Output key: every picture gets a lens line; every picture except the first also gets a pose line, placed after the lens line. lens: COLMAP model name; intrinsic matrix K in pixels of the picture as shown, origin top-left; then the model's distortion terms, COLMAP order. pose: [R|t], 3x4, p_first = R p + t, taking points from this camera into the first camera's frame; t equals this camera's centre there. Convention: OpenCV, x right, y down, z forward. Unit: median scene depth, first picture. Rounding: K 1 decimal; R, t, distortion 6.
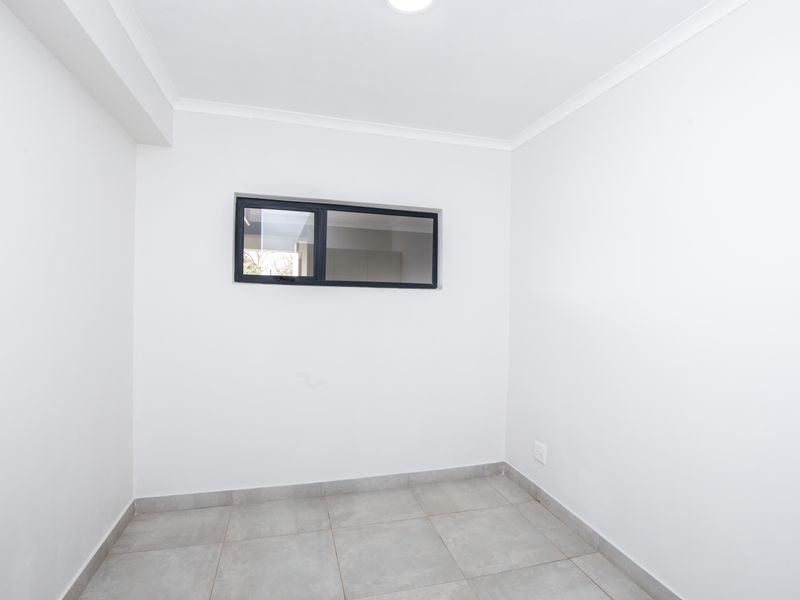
lens RADIAL K [[415.6, 0, 402.5], [0, 415.6, 304.4], [0, 0, 1]] dist [-0.032691, 0.004046]
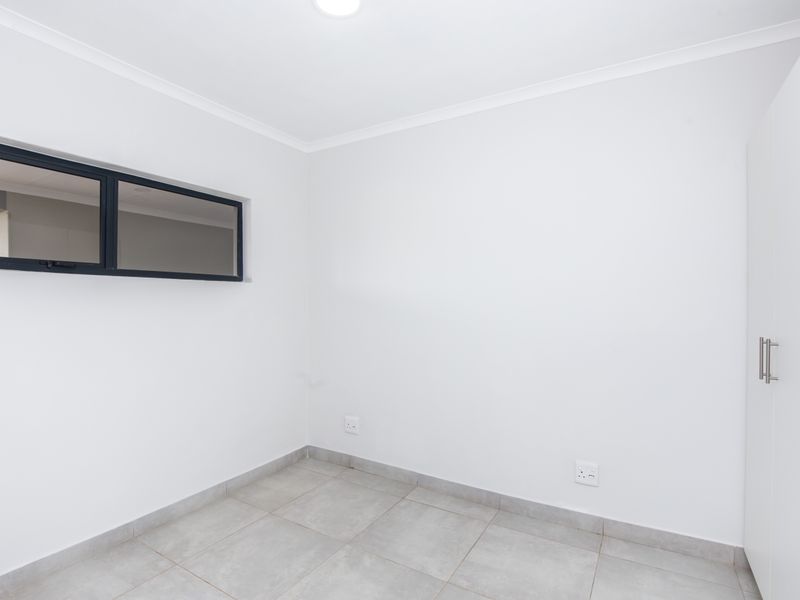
lens RADIAL K [[415.6, 0, 401.2], [0, 415.6, 304.6], [0, 0, 1]] dist [-0.032691, 0.004046]
pose [[0.729148, -0.026761, 0.683833, -0.335783], [0.026039, 0.999596, 0.011353, 0.015711], [-0.683861, 0.009528, 0.729550, 0.065122]]
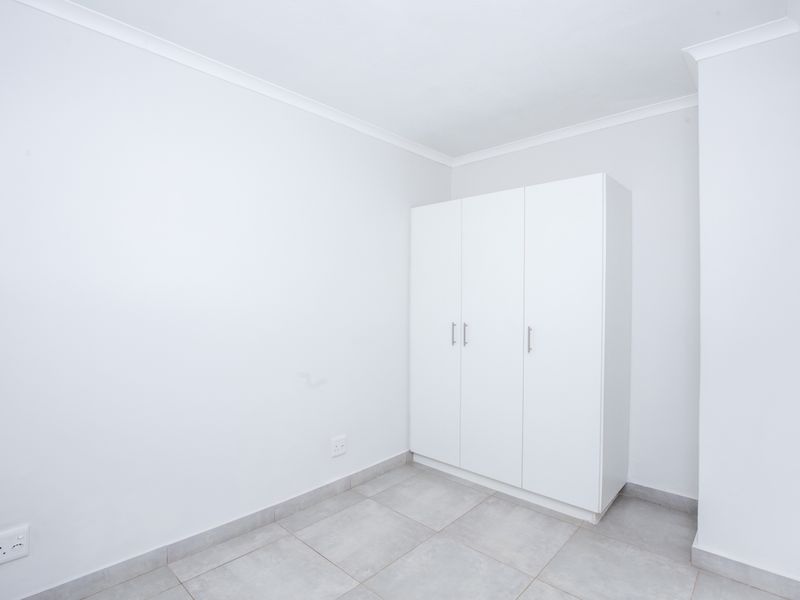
lens RADIAL K [[415.6, 0, 404.4], [0, 415.6, 294.7], [0, 0, 1]] dist [-0.032691, 0.004046]
pose [[-0.532258, -0.028640, 0.846098, -0.444618], [-0.013828, 0.999588, 0.025137, -0.026854], [-0.846469, 0.001680, -0.532435, 0.809503]]
